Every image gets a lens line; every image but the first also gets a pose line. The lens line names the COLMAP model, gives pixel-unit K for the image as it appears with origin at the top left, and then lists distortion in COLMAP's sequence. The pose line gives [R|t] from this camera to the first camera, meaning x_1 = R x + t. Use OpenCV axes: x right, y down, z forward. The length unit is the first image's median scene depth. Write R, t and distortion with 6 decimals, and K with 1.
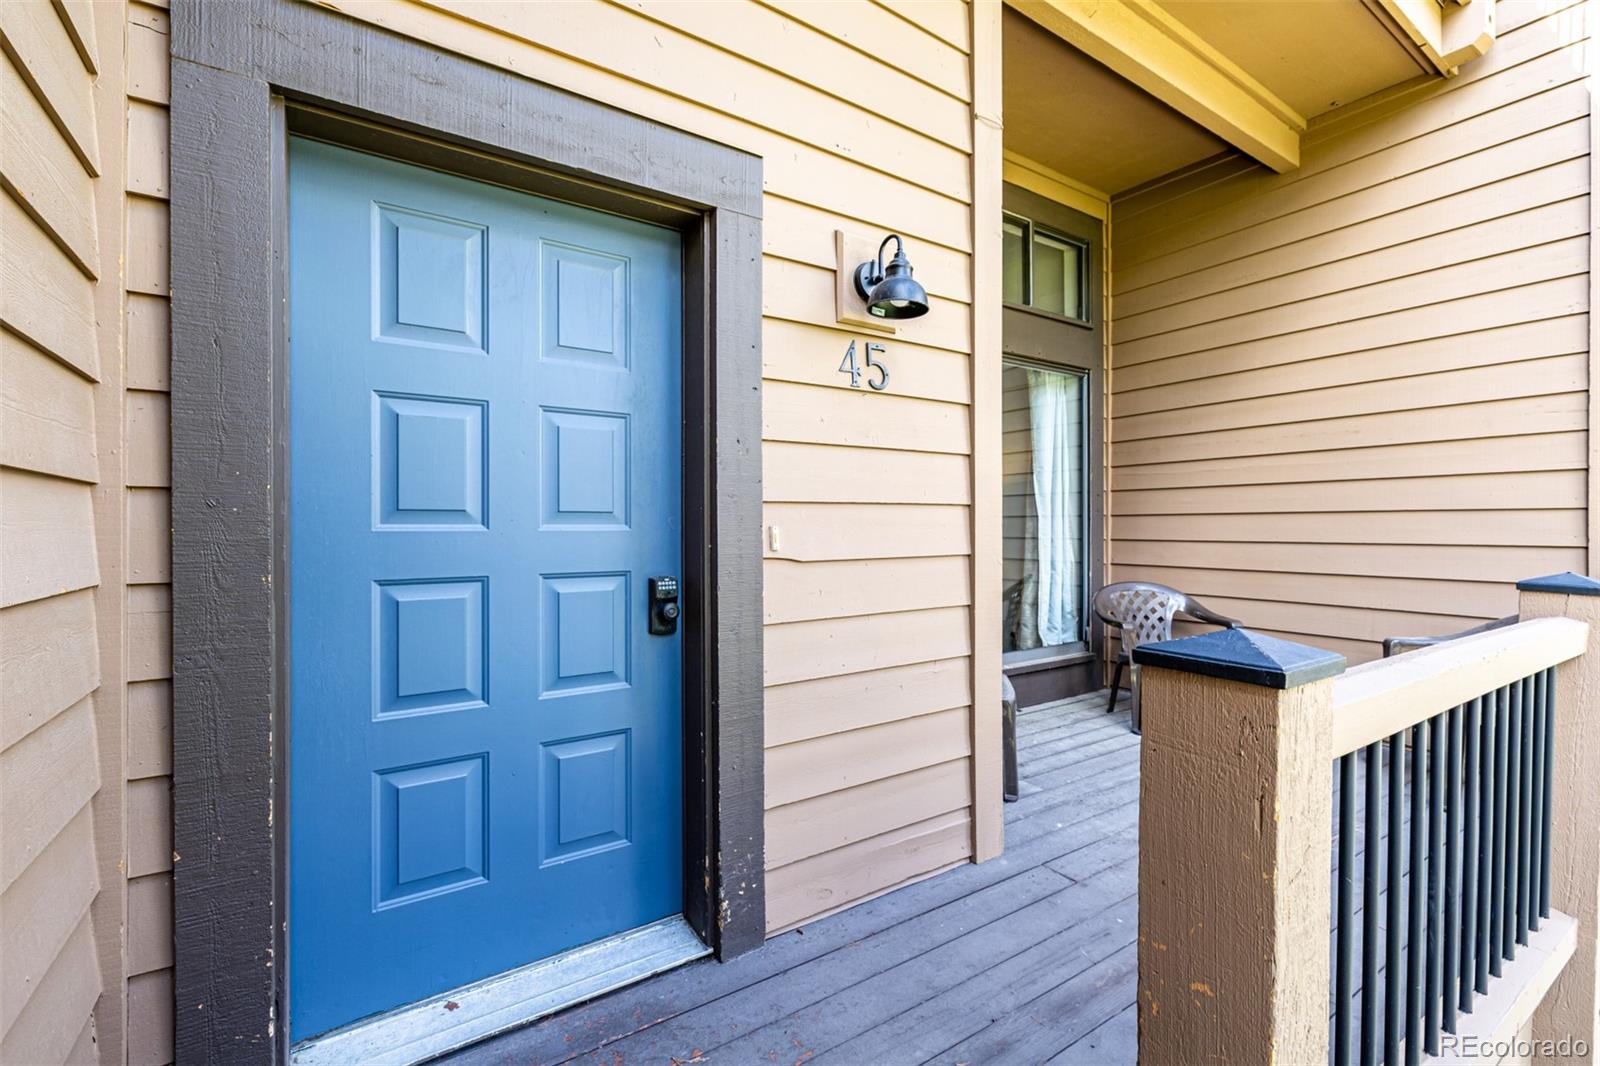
lens RADIAL K [[657.2, 0, 764.3], [0, 657.2, 520.7], [0, 0, 1]] dist [0.000484, 0.000085]
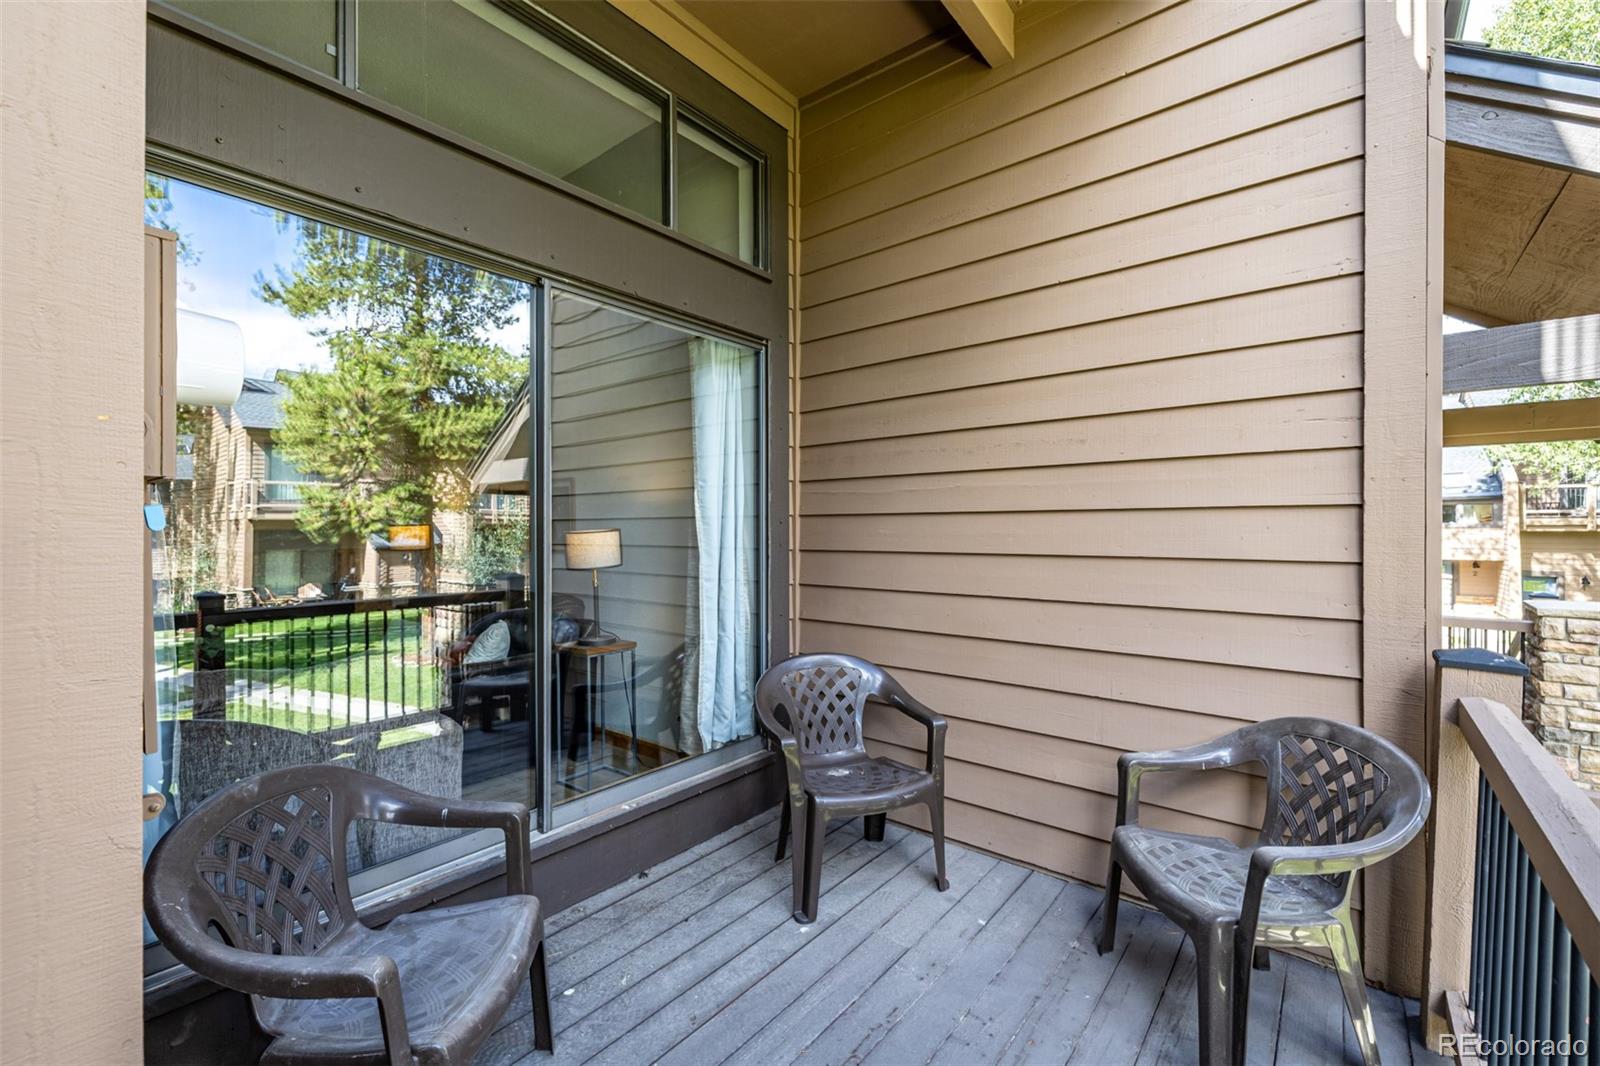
lens RADIAL K [[666.6, 0, 800.0], [0, 666.6, 533.0], [0, 0, 1]] dist [0.000267, -0.000083]
pose [[0.935104, -0.011578, 0.354183, 0.277197], [0.006525, 0.999859, 0.015459, -0.037965], [-0.354312, -0.012145, 0.935048, 0.332770]]
